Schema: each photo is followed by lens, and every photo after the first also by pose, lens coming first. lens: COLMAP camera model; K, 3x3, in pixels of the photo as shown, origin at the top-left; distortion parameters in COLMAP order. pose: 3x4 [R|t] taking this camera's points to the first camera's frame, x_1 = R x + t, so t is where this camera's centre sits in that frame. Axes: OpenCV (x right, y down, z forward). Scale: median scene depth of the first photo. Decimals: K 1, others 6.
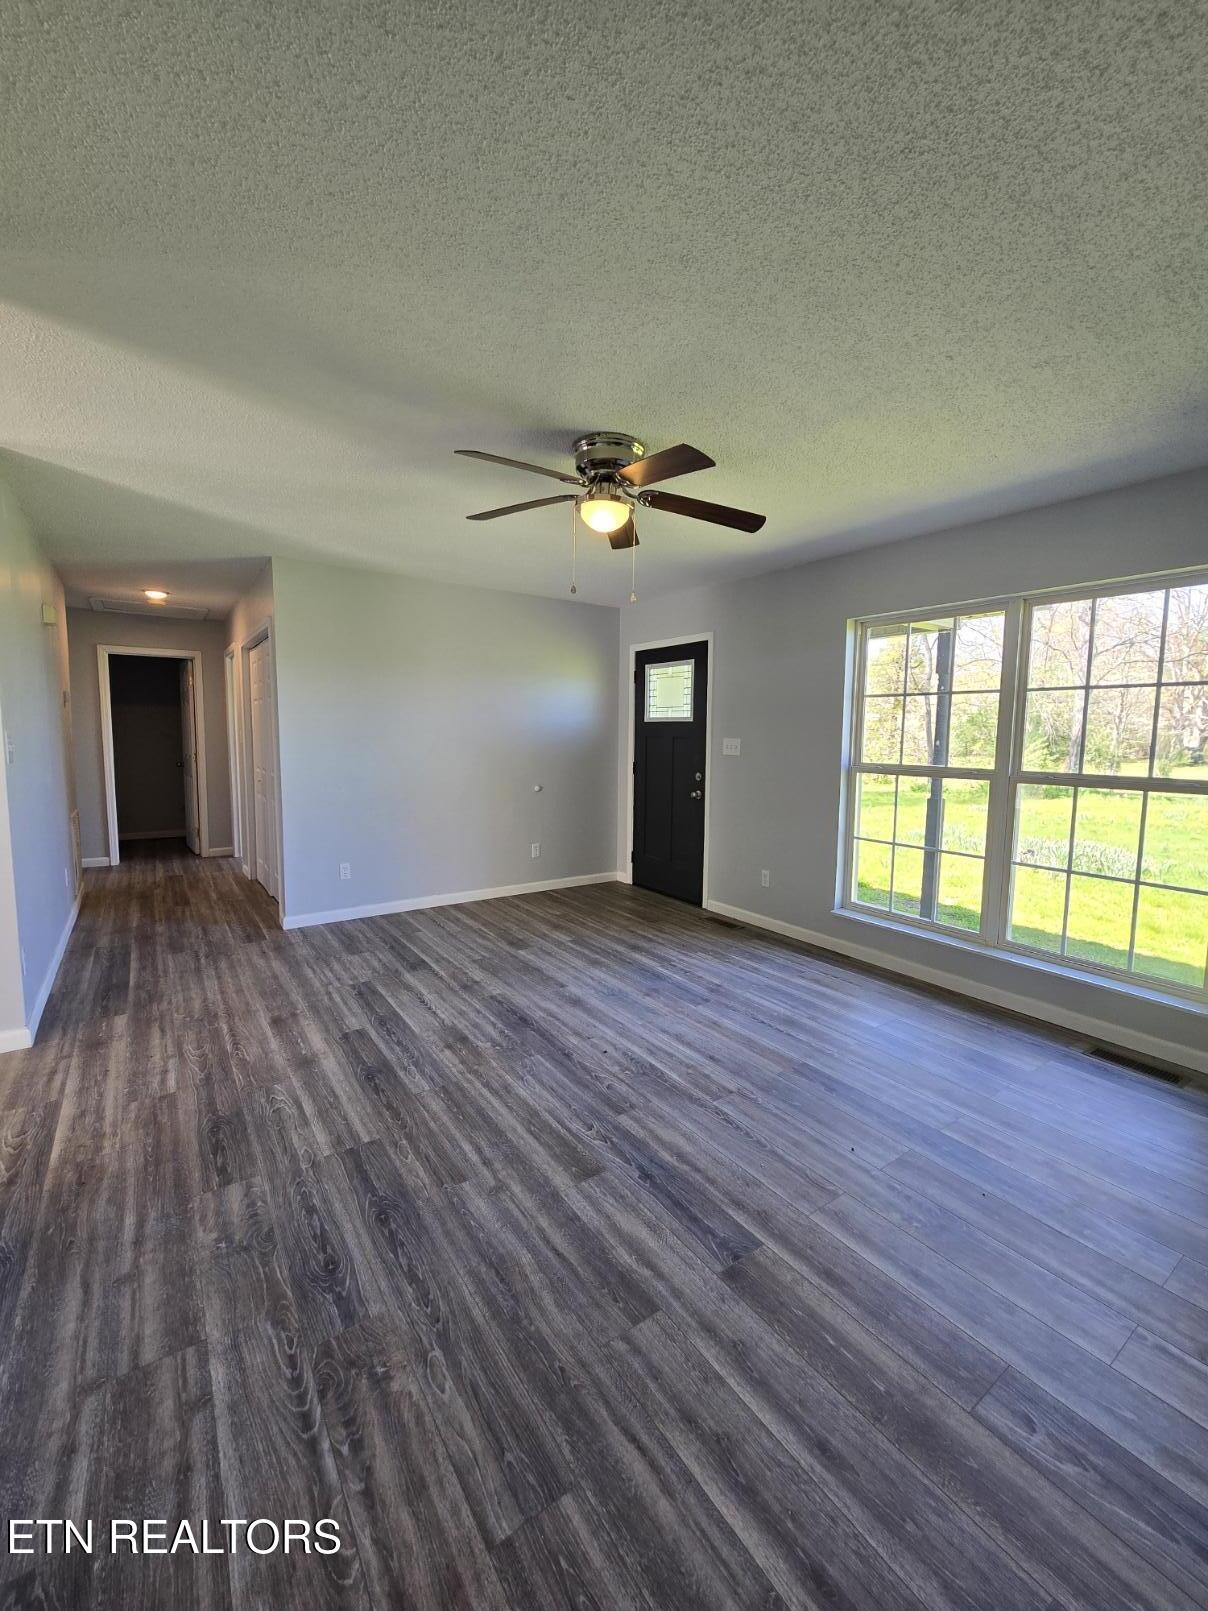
lens RADIAL K [[664.3, 0, 606.3], [0, 664.3, 798.4], [0, 0, 1]] dist [-0.005579, 0.002133]
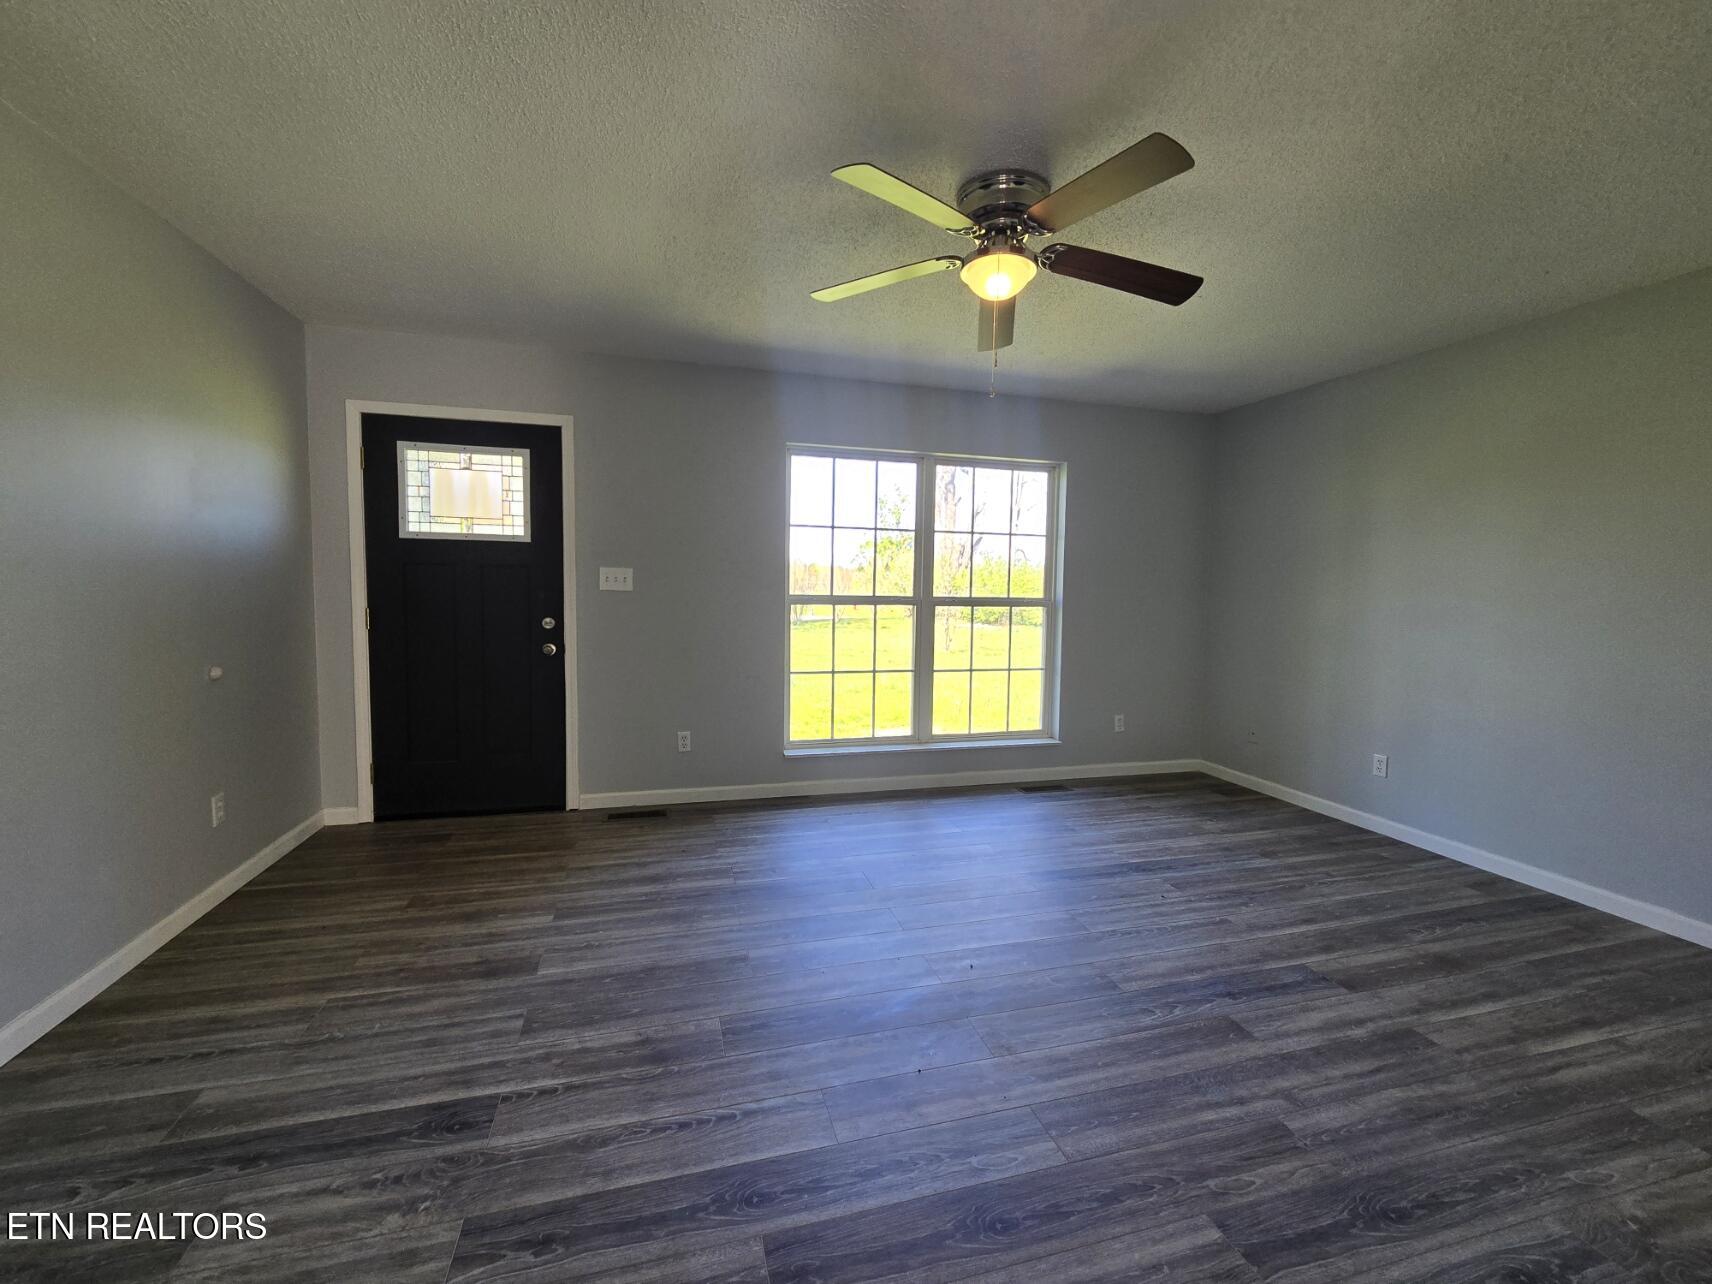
lens RADIAL K [[705.9, 0, 854.8], [0, 705.9, 633.5], [0, 0, 1]] dist [-0.005579, 0.002133]
pose [[0.329822, -0.075234, 0.941041, -0.695544], [0.080800, 0.995411, 0.051262, -0.052982], [-0.940579, 0.059129, 0.334387, 0.723835]]
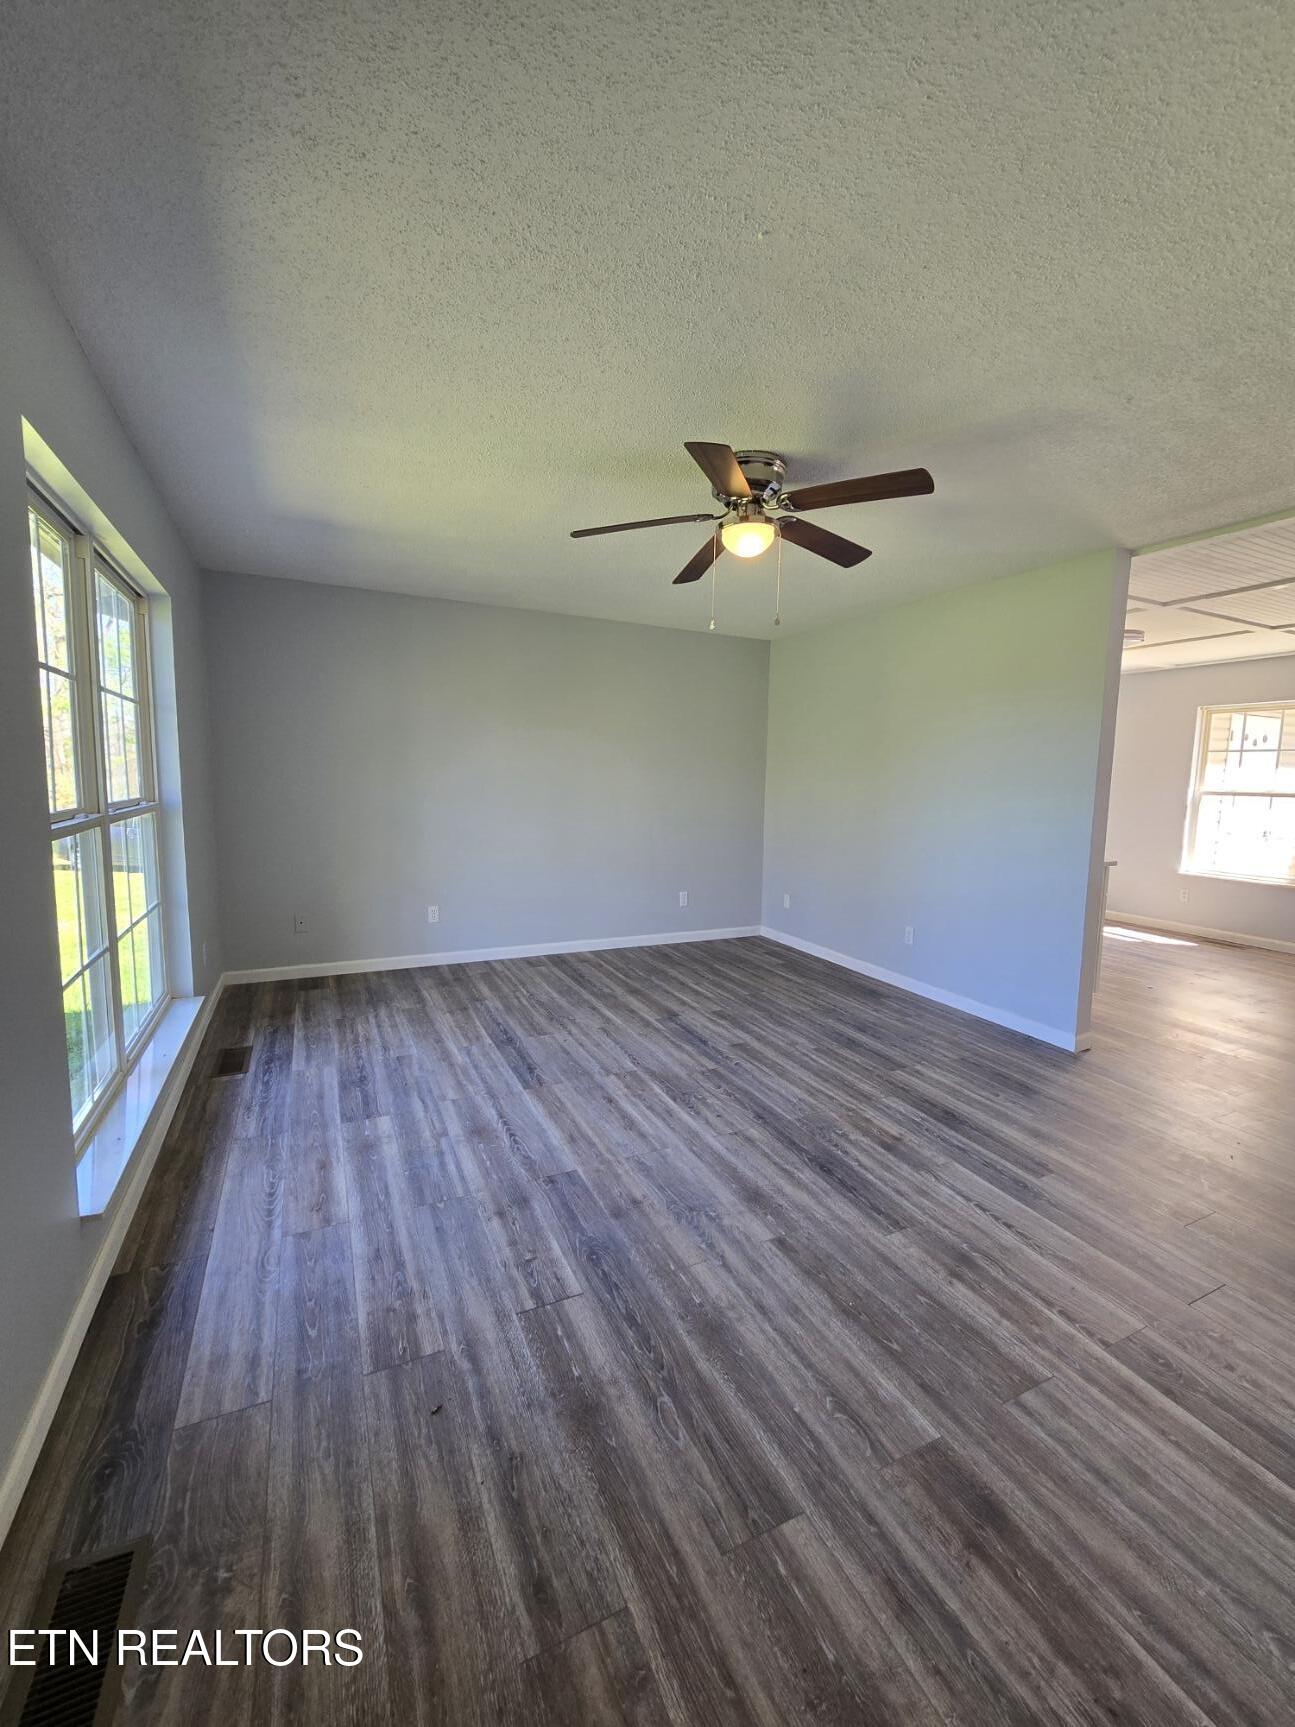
lens RADIAL K [[712.1, 0, 656.8], [0, 712.1, 859.9], [0, 0, 1]] dist [-0.005579, 0.002133]
pose [[-0.987597, -0.054904, 0.147096, -0.037305], [-0.021793, 0.975732, 0.217879, -0.159969], [-0.155489, 0.211971, -0.964827, 1.656980]]
